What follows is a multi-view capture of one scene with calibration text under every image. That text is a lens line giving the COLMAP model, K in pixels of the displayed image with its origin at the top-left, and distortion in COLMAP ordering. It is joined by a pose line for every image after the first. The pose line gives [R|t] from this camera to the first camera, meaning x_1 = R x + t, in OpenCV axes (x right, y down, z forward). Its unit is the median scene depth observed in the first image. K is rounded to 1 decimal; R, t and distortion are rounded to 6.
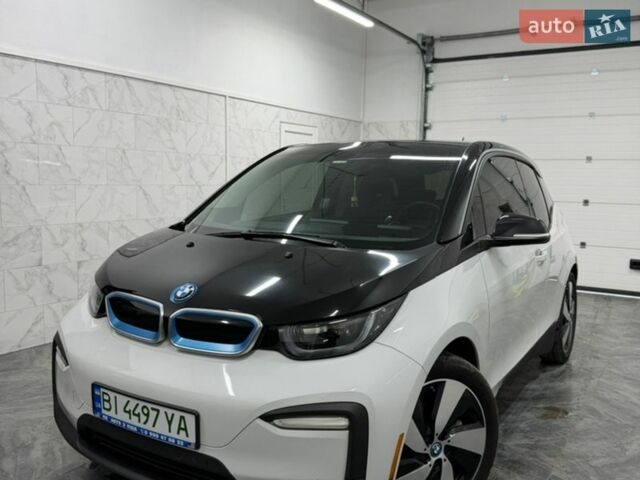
lens RADIAL K [[600.7, 0, 320.0], [0, 600.7, 240.0], [0, 0, 1]] dist [0.133197, -0.248617]
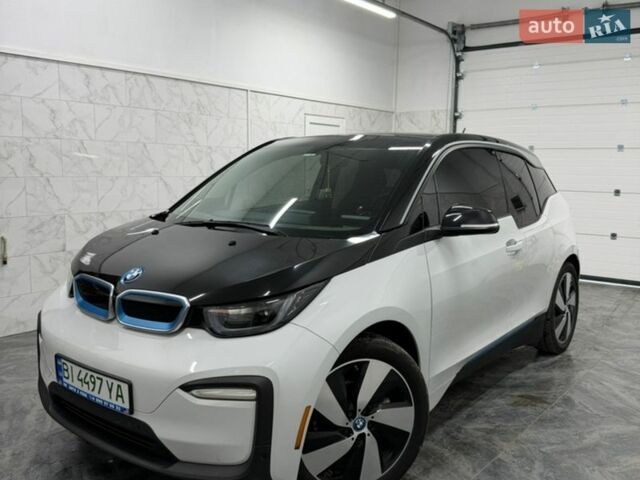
lens RADIAL K [[600.7, 0, 320.0], [0, 600.7, 240.0], [0, 0, 1]] dist [0.133197, -0.248617]
pose [[0.994063, 0.008243, -0.108494, 0.129384], [-0.006378, 0.999826, 0.017526, 0.000286], [0.108619, -0.016730, 0.993943, -0.035829]]
